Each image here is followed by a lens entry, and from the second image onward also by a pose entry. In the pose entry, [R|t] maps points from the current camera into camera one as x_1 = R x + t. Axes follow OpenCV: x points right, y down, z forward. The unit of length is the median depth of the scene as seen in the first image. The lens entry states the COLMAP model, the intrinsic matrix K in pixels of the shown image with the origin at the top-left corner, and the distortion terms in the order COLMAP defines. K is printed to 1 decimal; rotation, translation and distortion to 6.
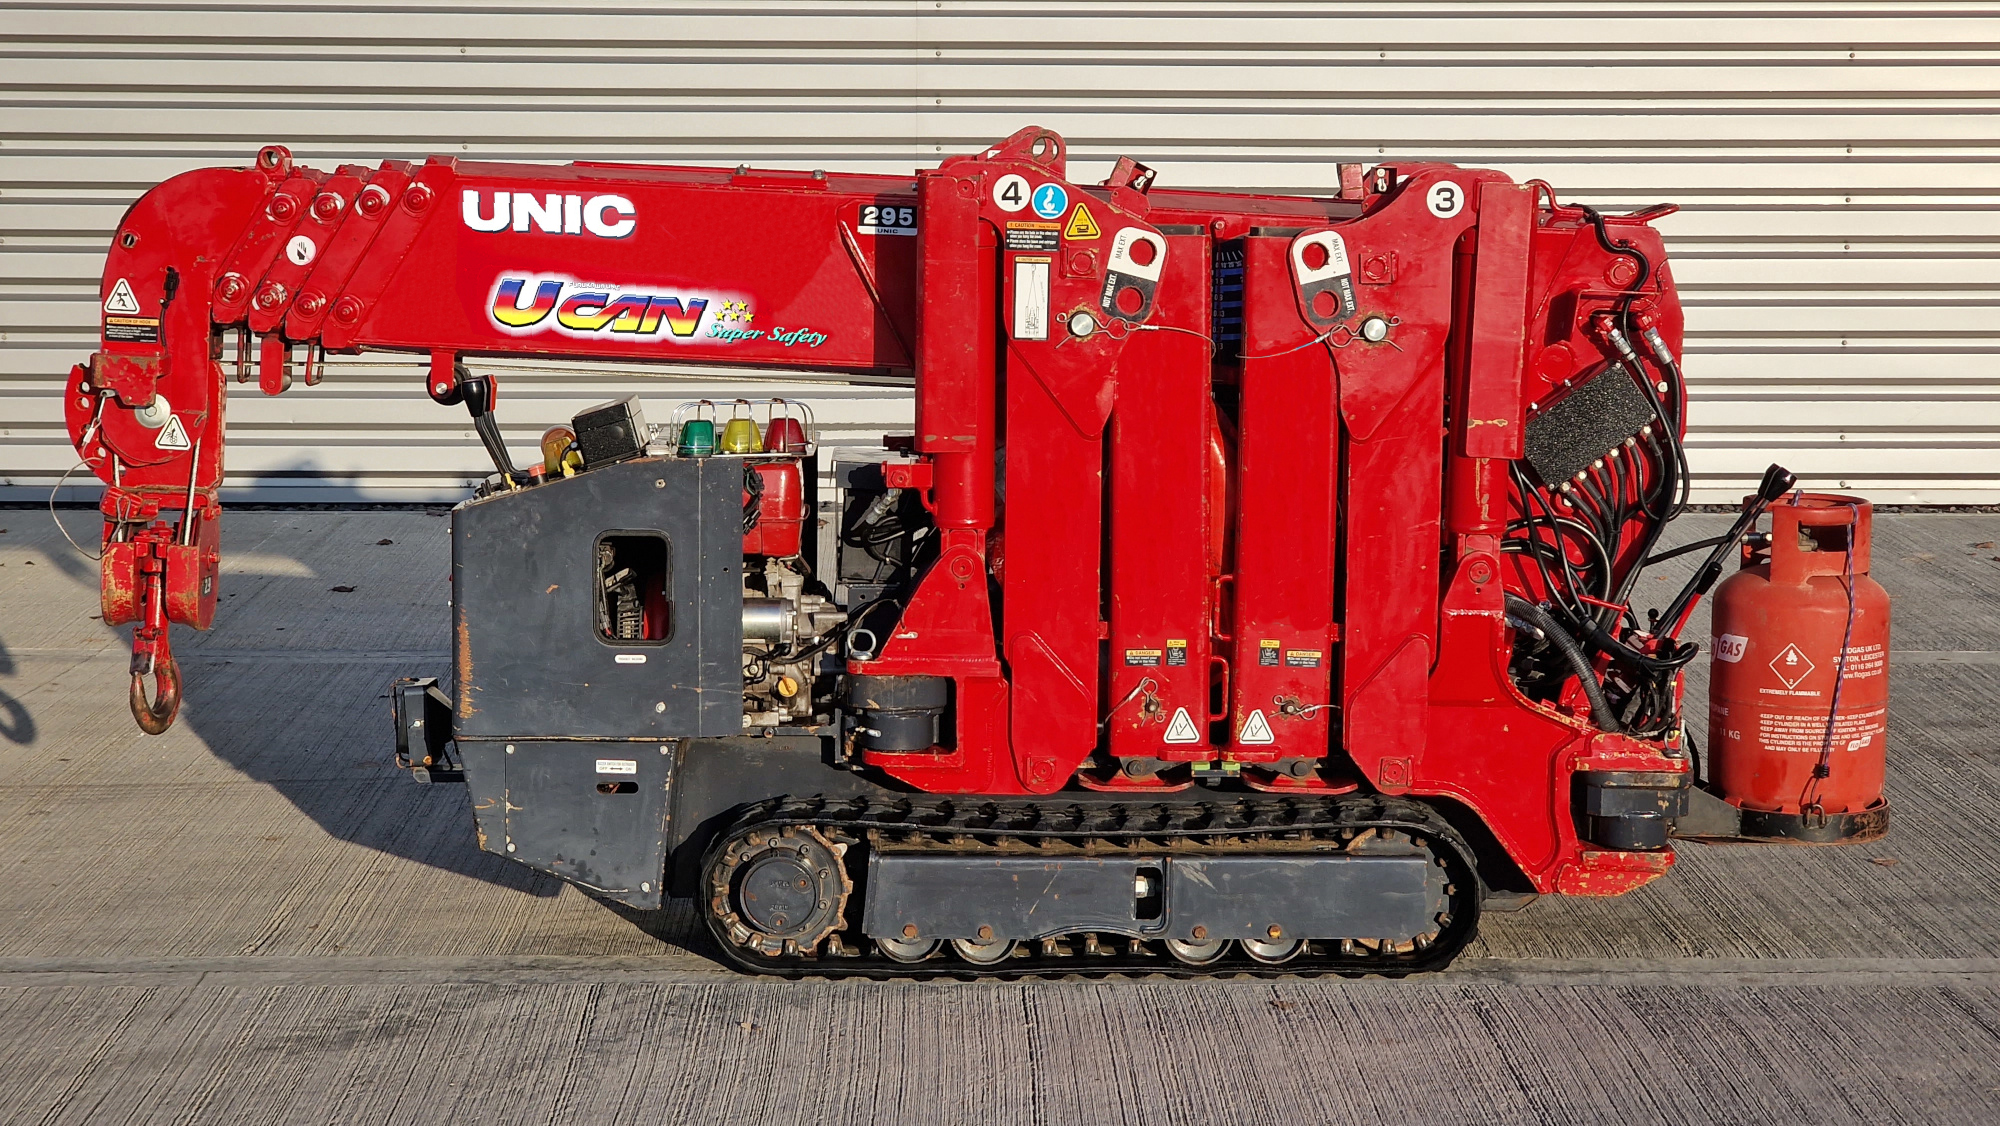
lens RADIAL K [[3863.2, 0, 997.9], [0, 3863.2, 561.5], [0, 0, 1]] dist [0.203610, 0.000000]
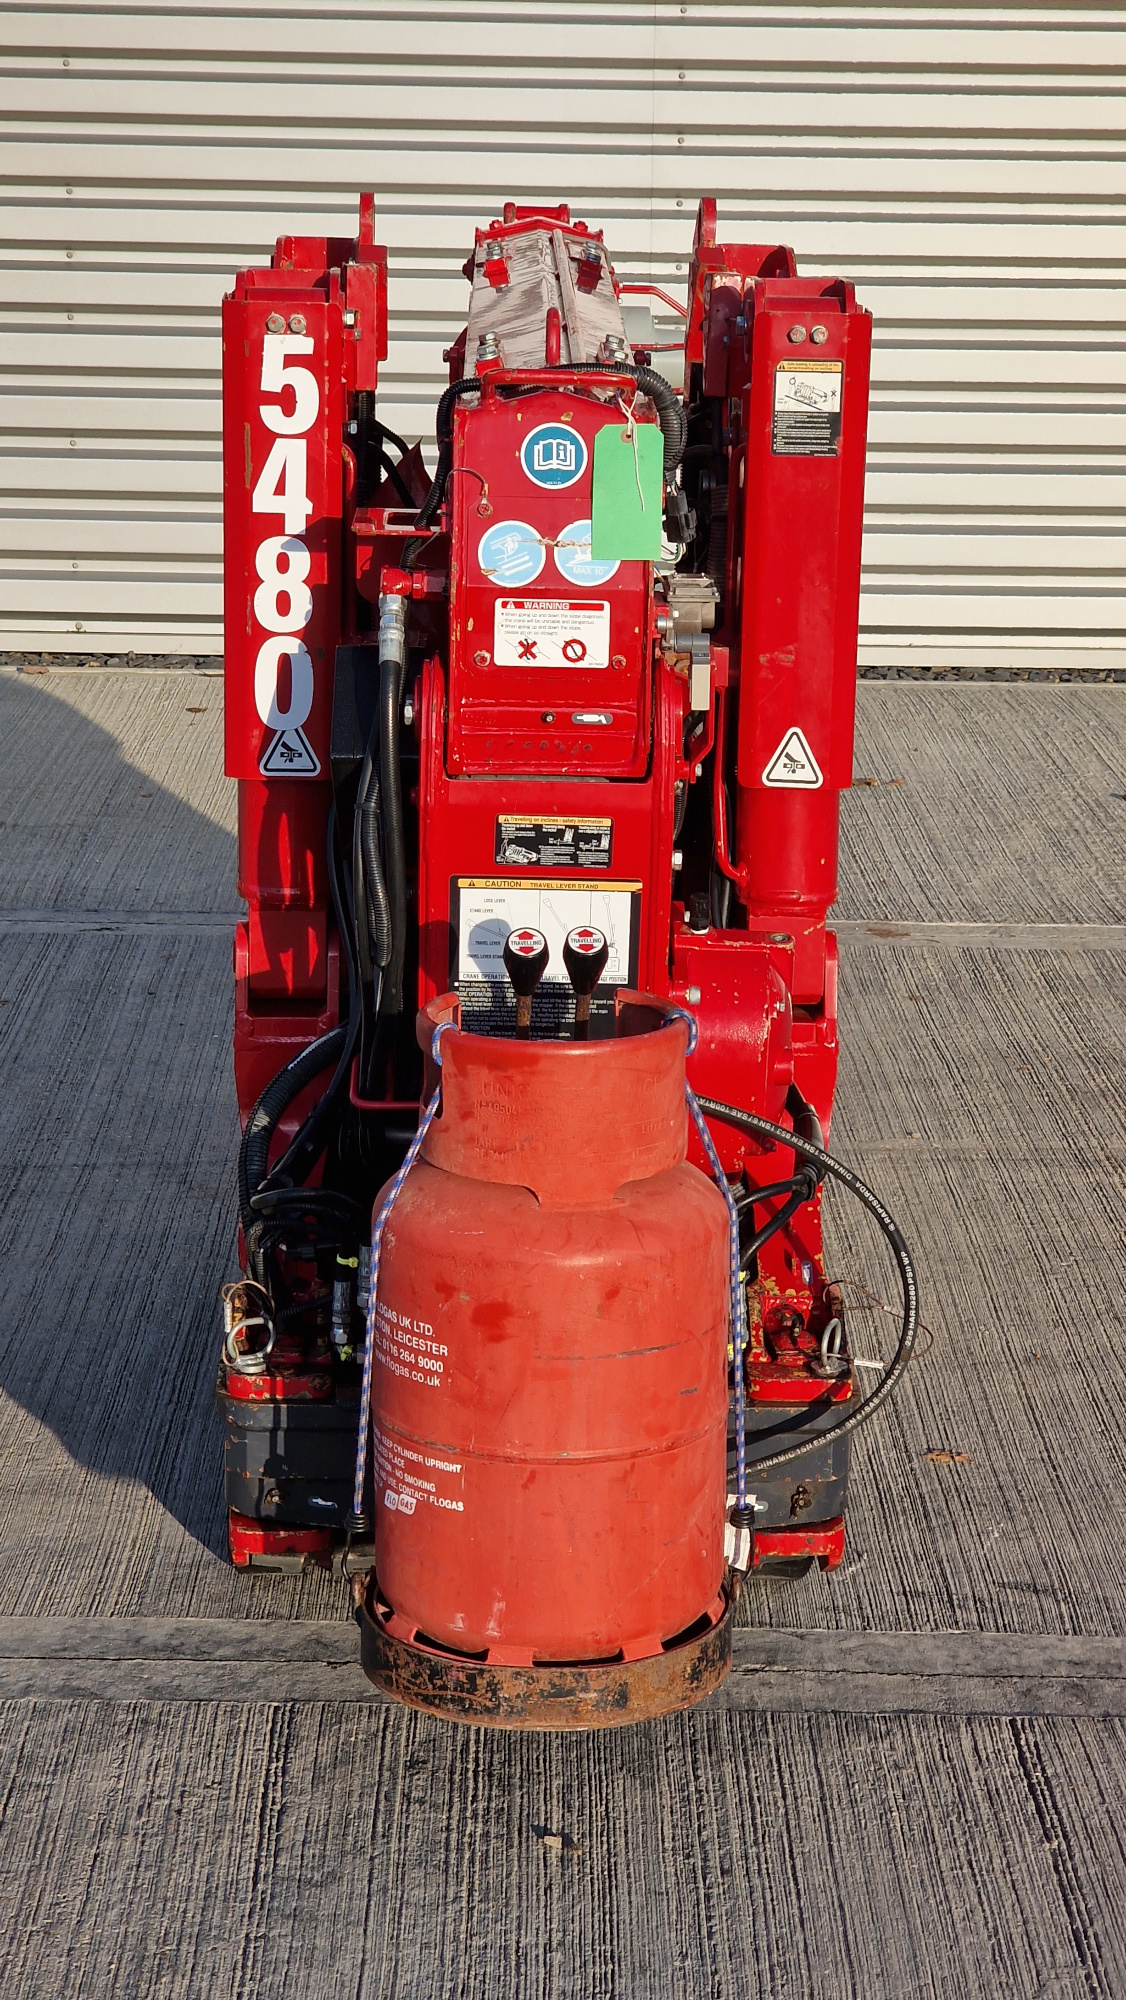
lens RADIAL K [[3863.2, 0, 566.3], [0, 3863.2, 1005.9], [0, 0, 1]] dist [0.203610, 0.000000]
pose [[0.999830, 0.015367, -0.010212, -0.056587], [-0.014222, 0.994470, 0.104054, -0.057288], [0.011754, -0.103891, 0.994519, 0.430605]]
